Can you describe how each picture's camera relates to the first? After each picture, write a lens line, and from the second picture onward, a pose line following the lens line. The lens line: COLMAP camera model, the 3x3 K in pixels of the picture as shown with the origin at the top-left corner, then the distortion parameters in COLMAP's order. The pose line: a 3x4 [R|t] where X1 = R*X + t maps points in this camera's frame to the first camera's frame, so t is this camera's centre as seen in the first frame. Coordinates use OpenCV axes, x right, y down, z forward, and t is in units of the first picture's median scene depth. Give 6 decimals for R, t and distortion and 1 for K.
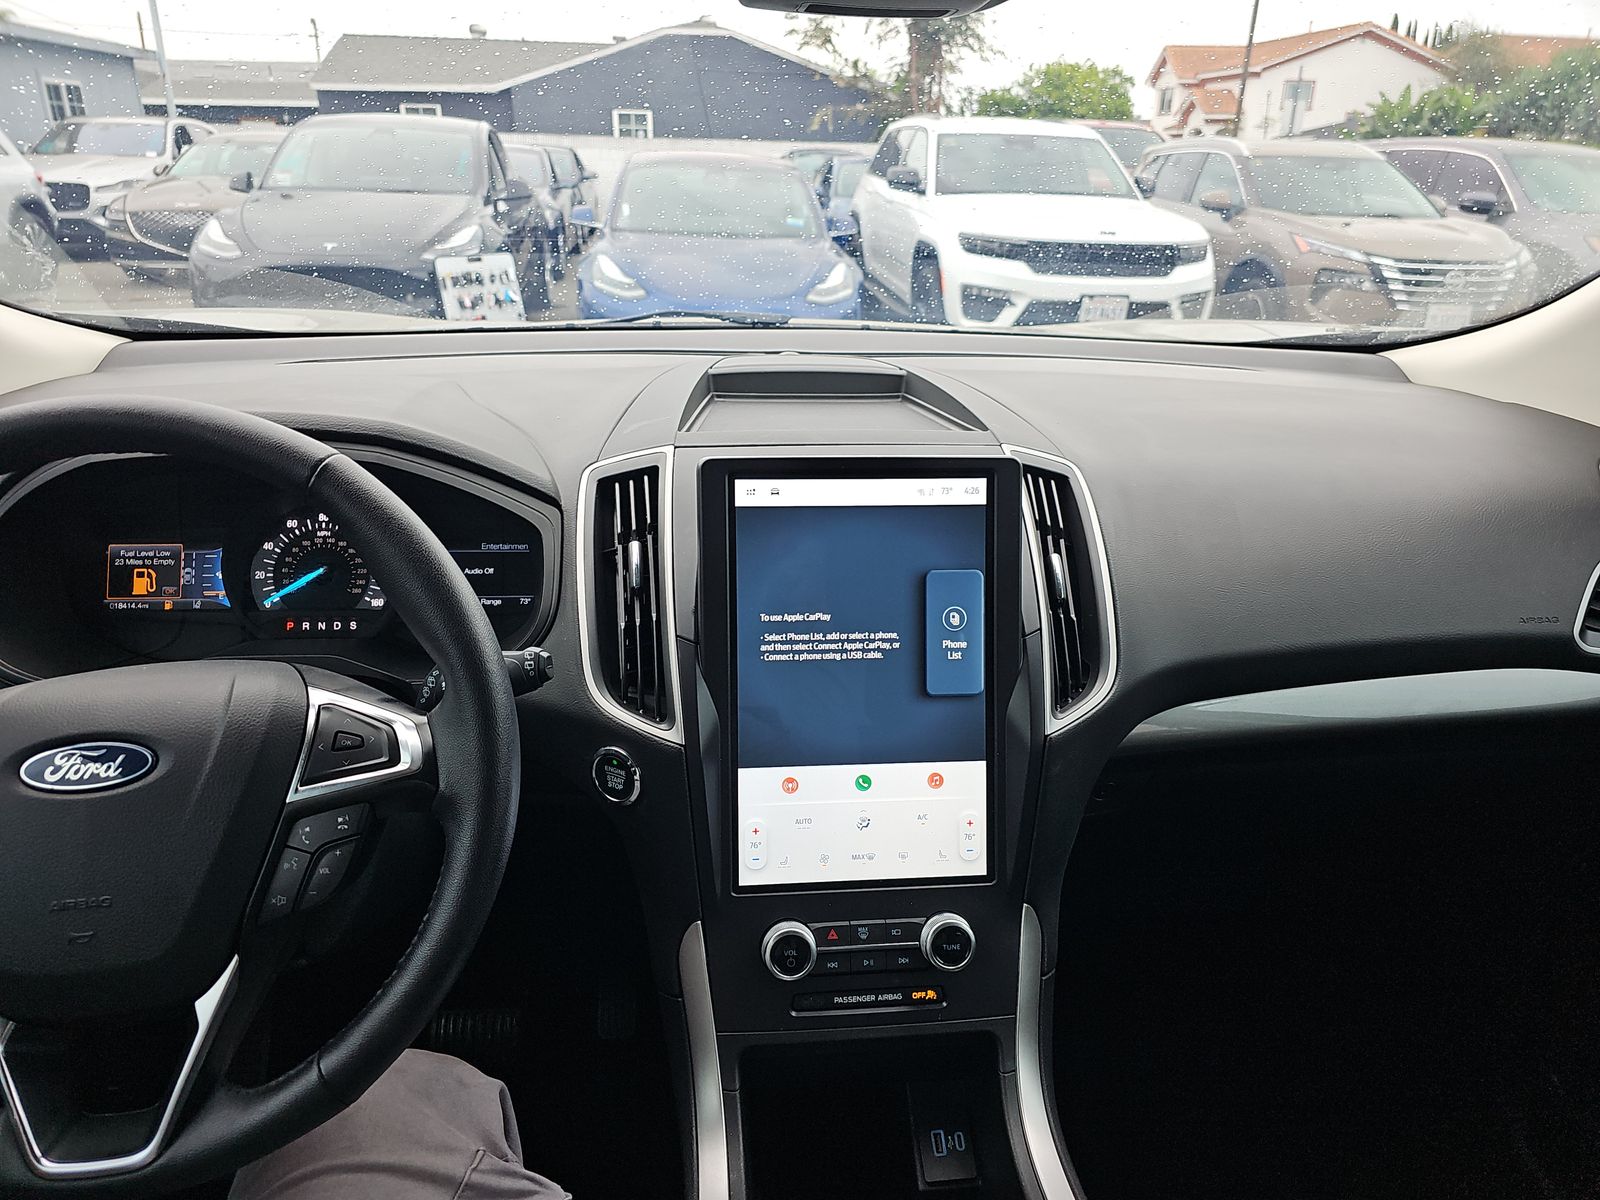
lens RADIAL K [[1065.7, 0, 812.6], [0, 1065.7, 568.0], [0, 0, 1]] dist [0.047850, -0.033693]
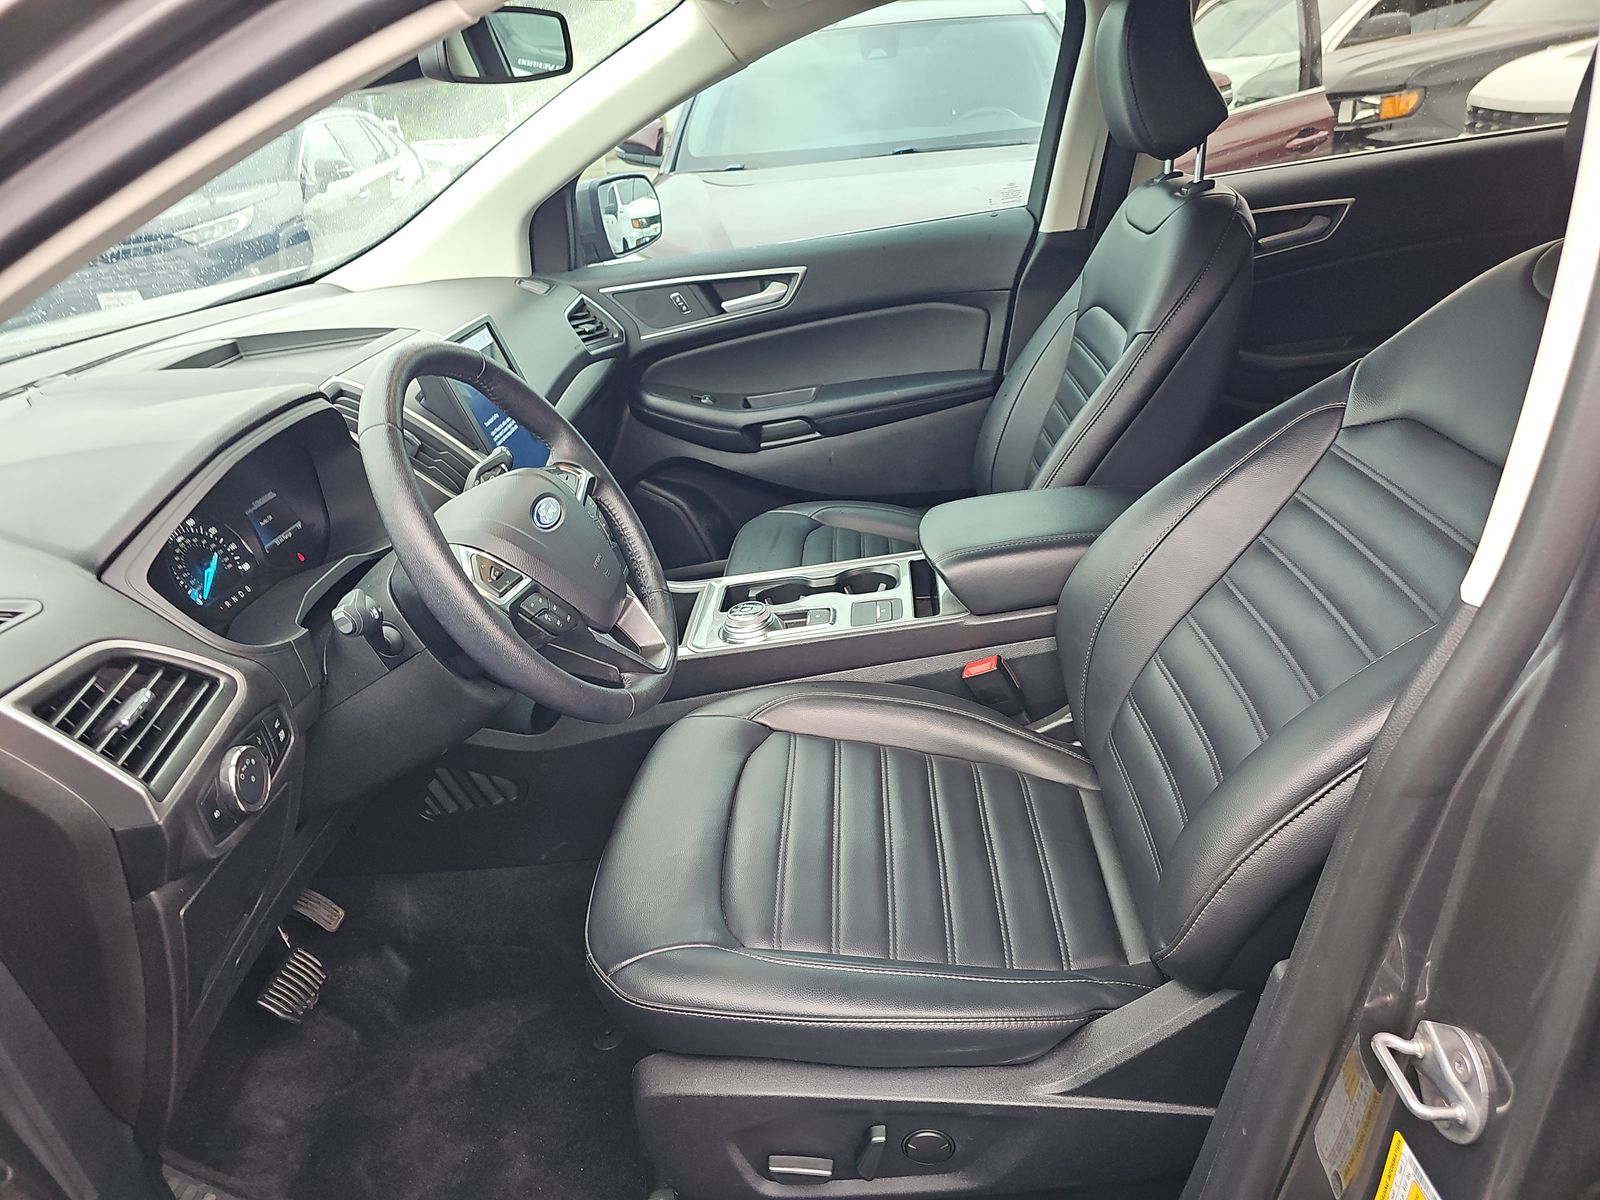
lens RADIAL K [[1065.7, 0, 795.7], [0, 1065.7, 599.5], [0, 0, 1]] dist [0.047850, -0.033693]
pose [[0.159847, -0.460359, 0.873223, -1.664494], [0.437603, 0.825974, 0.355345, -0.120652], [-0.884846, 0.325324, 0.333484, 0.014058]]
